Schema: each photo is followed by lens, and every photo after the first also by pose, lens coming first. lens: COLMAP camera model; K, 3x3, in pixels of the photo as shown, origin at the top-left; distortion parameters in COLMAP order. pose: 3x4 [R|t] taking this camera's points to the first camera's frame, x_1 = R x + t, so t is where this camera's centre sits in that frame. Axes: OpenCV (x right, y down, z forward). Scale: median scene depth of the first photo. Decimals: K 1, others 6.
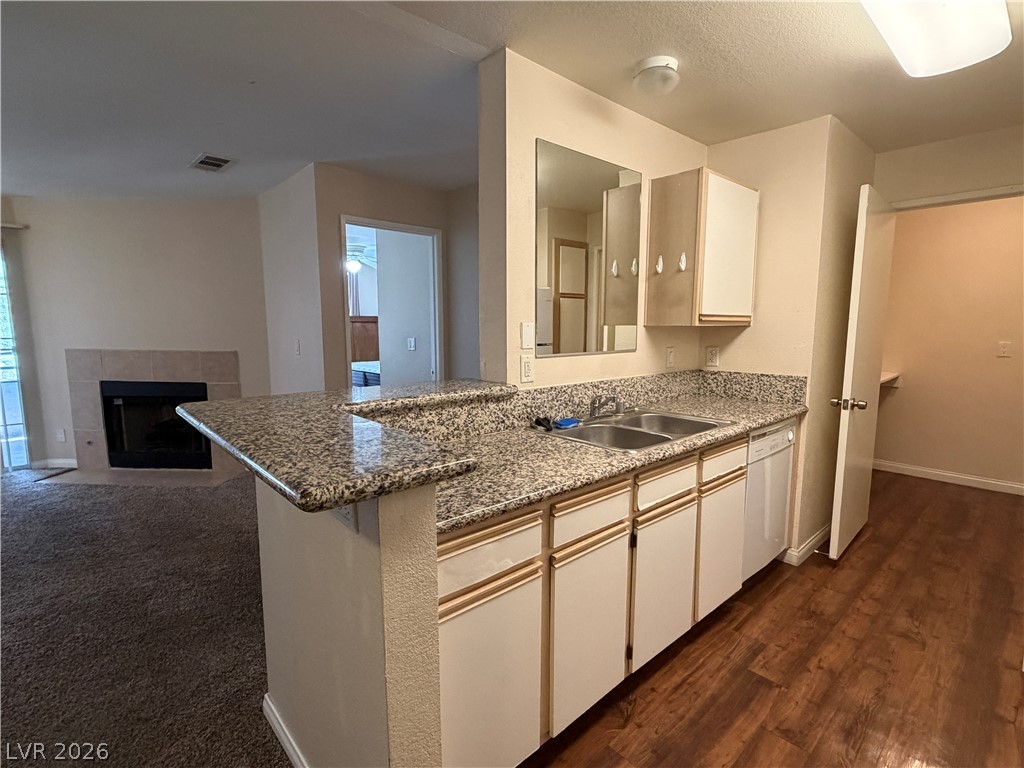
lens RADIAL K [[503.0, 0, 512.7], [0, 503.0, 388.7], [0, 0, 1]] dist [0.004604, -0.000446]
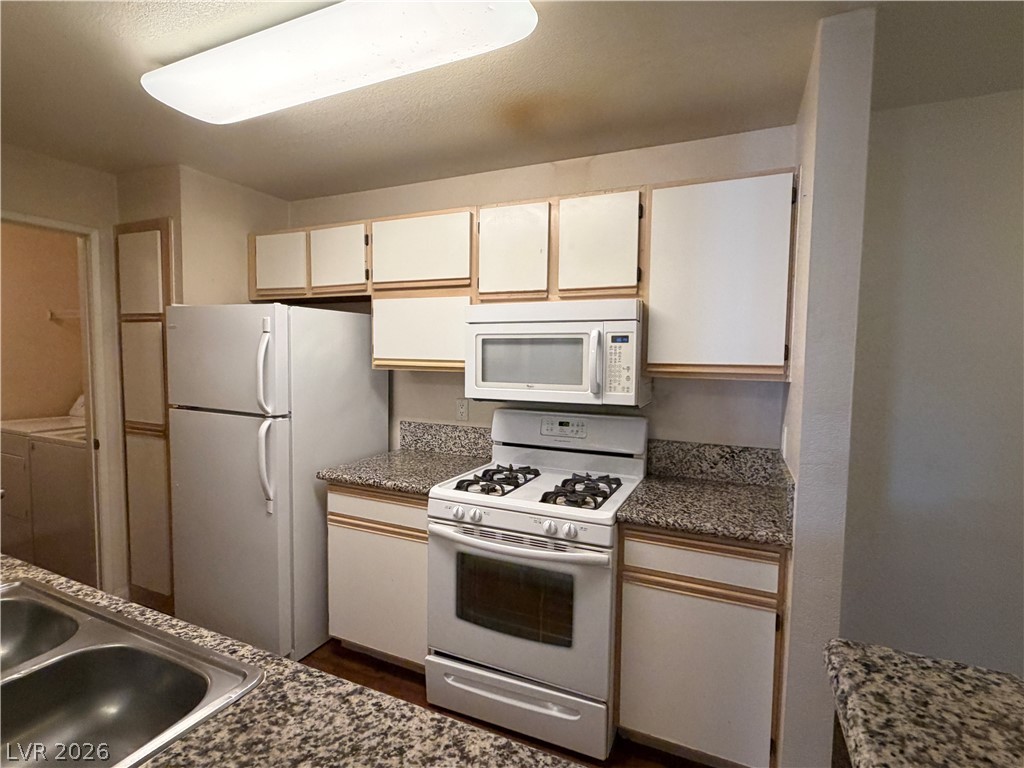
lens RADIAL K [[503.0, 0, 512.7], [0, 503.0, 385.0], [0, 0, 1]] dist [0.004604, -0.000446]
pose [[-0.390153, -0.066608, 0.918338, -0.191187], [0.100613, 0.988323, 0.114429, -0.120732], [-0.915236, 0.137042, -0.378896, 0.605651]]
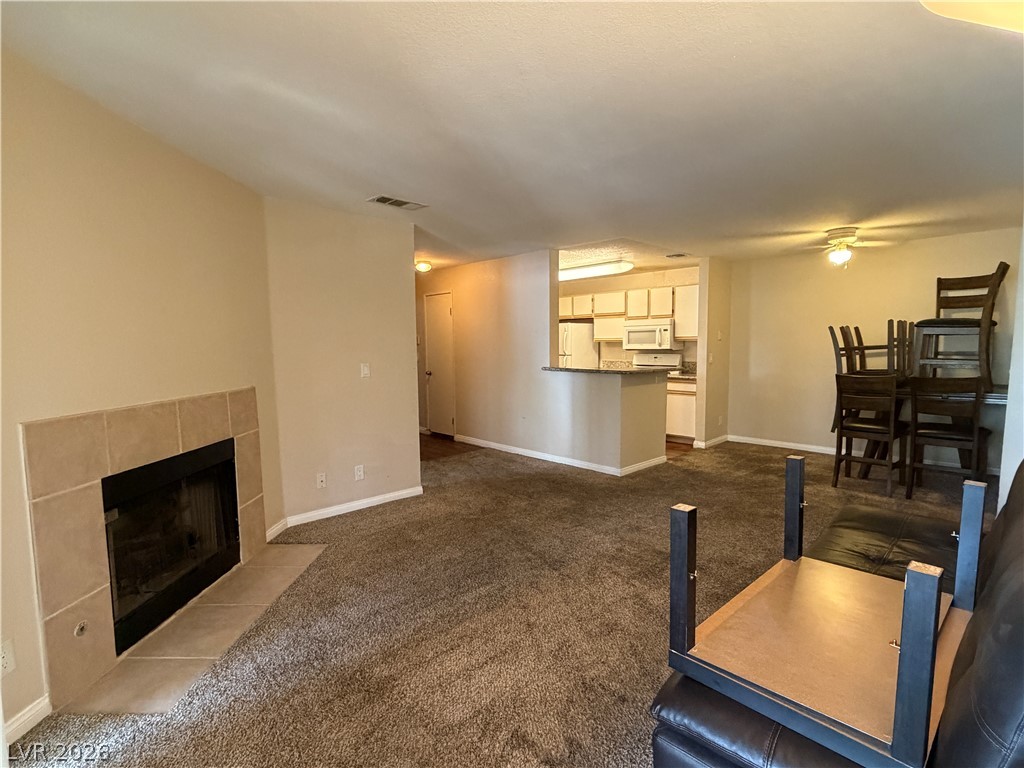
lens RADIAL K [[503.0, 0, 511.3], [0, 503.0, 386.8], [0, 0, 1]] dist [0.004604, -0.000446]
pose [[-0.023942, -0.093505, 0.995331, -2.187578], [0.137315, 0.985872, 0.095919, -0.158120], [-0.990238, 0.138971, -0.010764, 1.037814]]
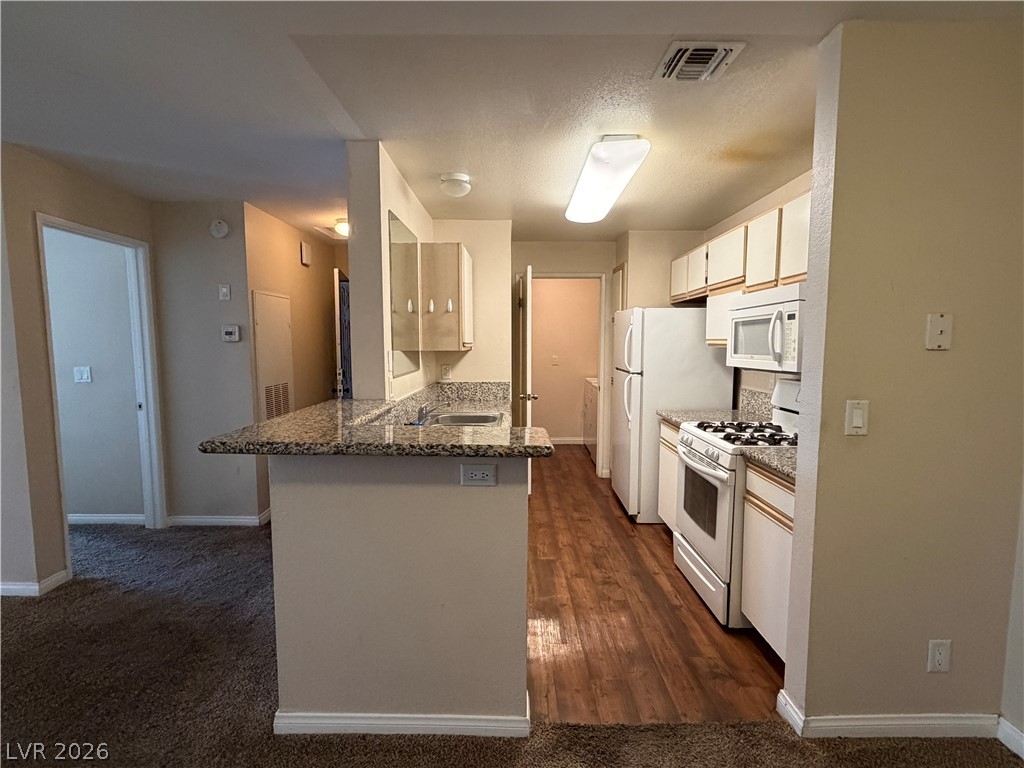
lens RADIAL K [[503.0, 0, 510.9], [0, 503.0, 389.4], [0, 0, 1]] dist [0.004604, -0.000446]
pose [[0.679490, -0.071288, 0.730213, -0.567764], [0.095063, 0.995433, 0.008721, -0.013858], [-0.727500, 0.063490, 0.683164, -0.067771]]
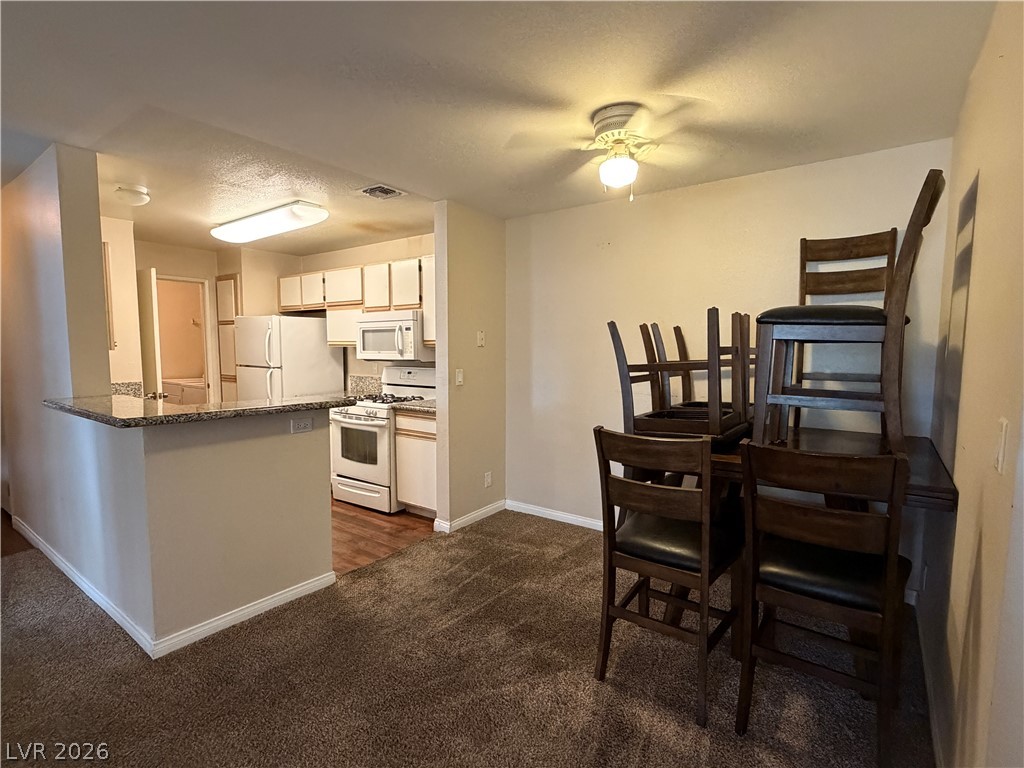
lens RADIAL K [[503.0, 0, 509.7], [0, 503.0, 386.7], [0, 0, 1]] dist [0.004604, -0.000446]
pose [[-0.192484, -0.084327, 0.977670, -1.204623], [0.120329, 0.986754, 0.108801, -0.040967], [-0.973895, 0.138585, -0.179787, 0.170377]]
